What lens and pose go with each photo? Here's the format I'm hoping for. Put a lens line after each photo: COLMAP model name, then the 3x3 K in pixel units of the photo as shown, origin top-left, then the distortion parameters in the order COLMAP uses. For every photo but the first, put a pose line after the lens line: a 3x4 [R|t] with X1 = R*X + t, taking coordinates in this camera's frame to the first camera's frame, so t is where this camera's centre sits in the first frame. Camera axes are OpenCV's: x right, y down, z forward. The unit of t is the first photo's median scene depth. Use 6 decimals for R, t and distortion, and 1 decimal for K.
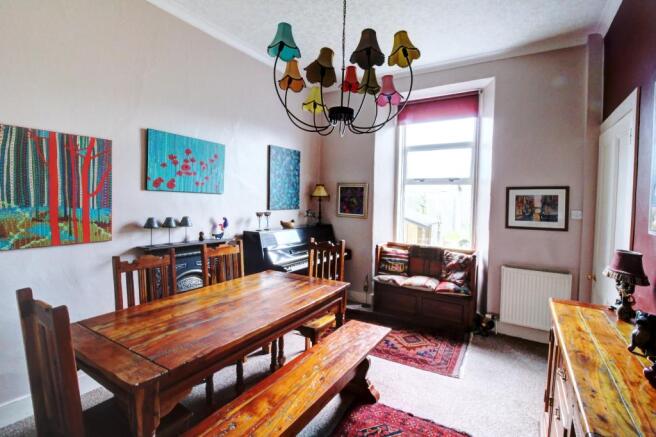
lens RADIAL K [[306.7, 0, 334.4], [0, 306.7, 216.6], [0, 0, 1]] dist [-0.013033, -0.001713]
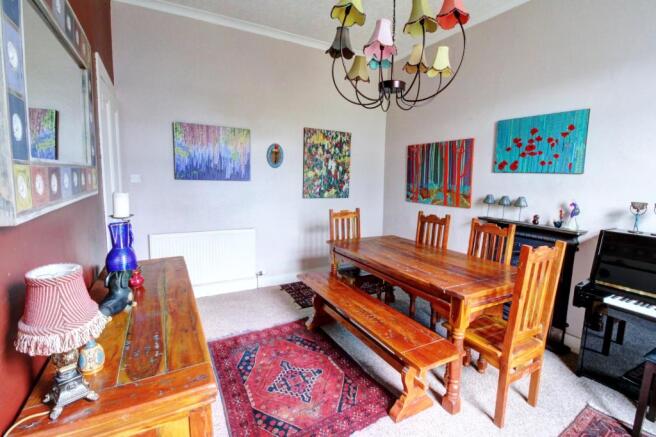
lens RADIAL K [[306.7, 0, 332.8], [0, 306.7, 215.8], [0, 0, 1]] dist [-0.013033, -0.001713]
pose [[-0.484760, 0.086198, -0.870390, 0.784292], [-0.070635, 0.988024, 0.137187, -0.036620], [0.871791, 0.127982, -0.472866, 1.037722]]
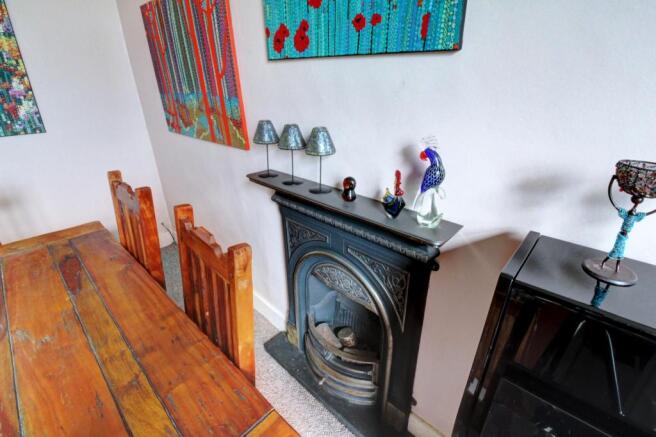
lens RADIAL K [[306.7, 0, 330.1], [0, 306.7, 216.7], [0, 0, 1]] dist [-0.013033, -0.001713]
pose [[-0.199325, 0.383639, -0.901715, -0.101927], [-0.043854, 0.915766, 0.399311, -0.057392], [0.978952, 0.119136, -0.165711, 1.203537]]
